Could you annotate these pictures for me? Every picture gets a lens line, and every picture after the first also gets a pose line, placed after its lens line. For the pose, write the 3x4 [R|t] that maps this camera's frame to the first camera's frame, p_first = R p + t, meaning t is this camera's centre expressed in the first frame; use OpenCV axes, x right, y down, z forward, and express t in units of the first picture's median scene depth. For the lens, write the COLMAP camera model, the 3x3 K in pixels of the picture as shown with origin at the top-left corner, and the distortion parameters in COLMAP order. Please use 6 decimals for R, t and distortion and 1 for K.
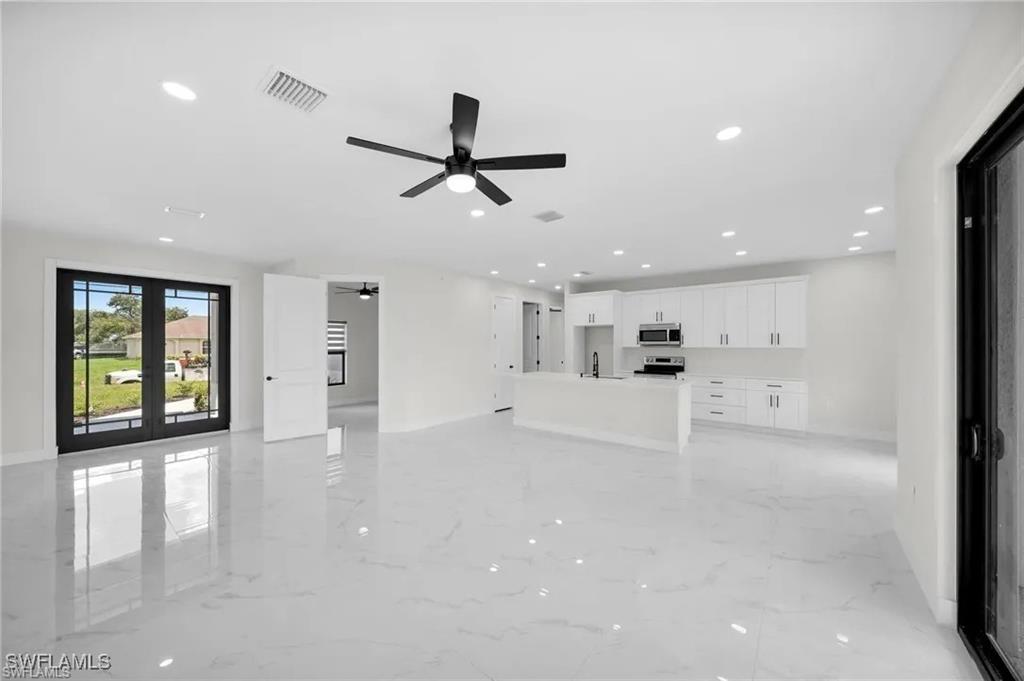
lens RADIAL K [[361.4, 0, 512.0], [0, 361.4, 340.5], [0, 0, 1]] dist [0.000234, 0.000018]
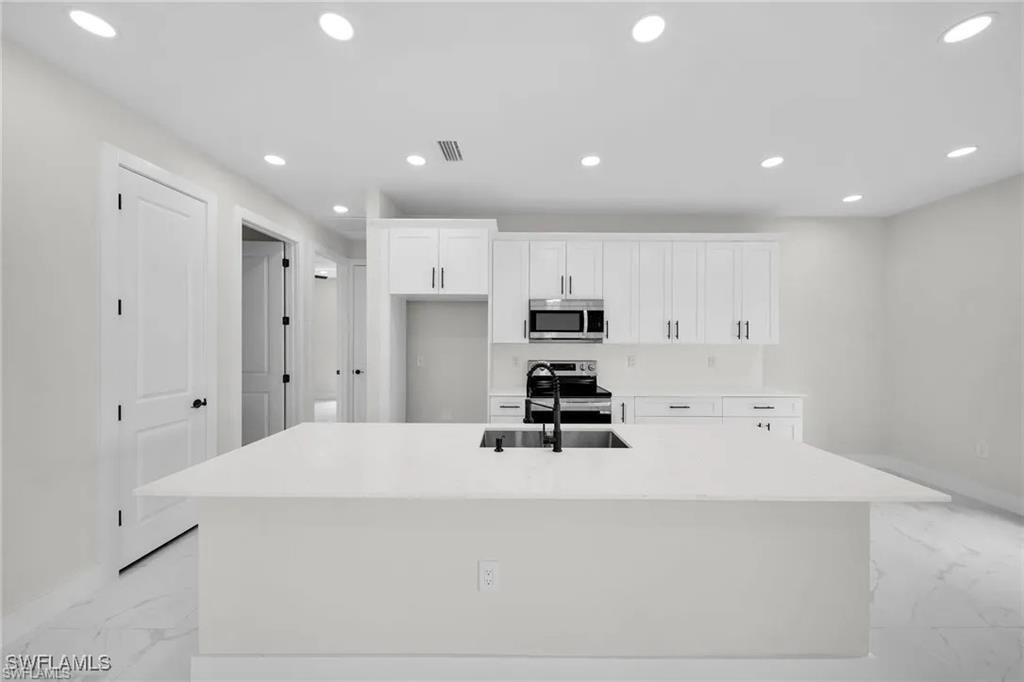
lens RADIAL K [[361.4, 0, 512.0], [0, 361.4, 341.0], [0, 0, 1]] dist [0.000234, 0.000018]
pose [[0.781024, 0.001141, 0.624500, 0.016691], [-0.015173, 0.999738, 0.017149, 0.007291], [-0.624316, -0.022869, 0.780837, 0.621767]]
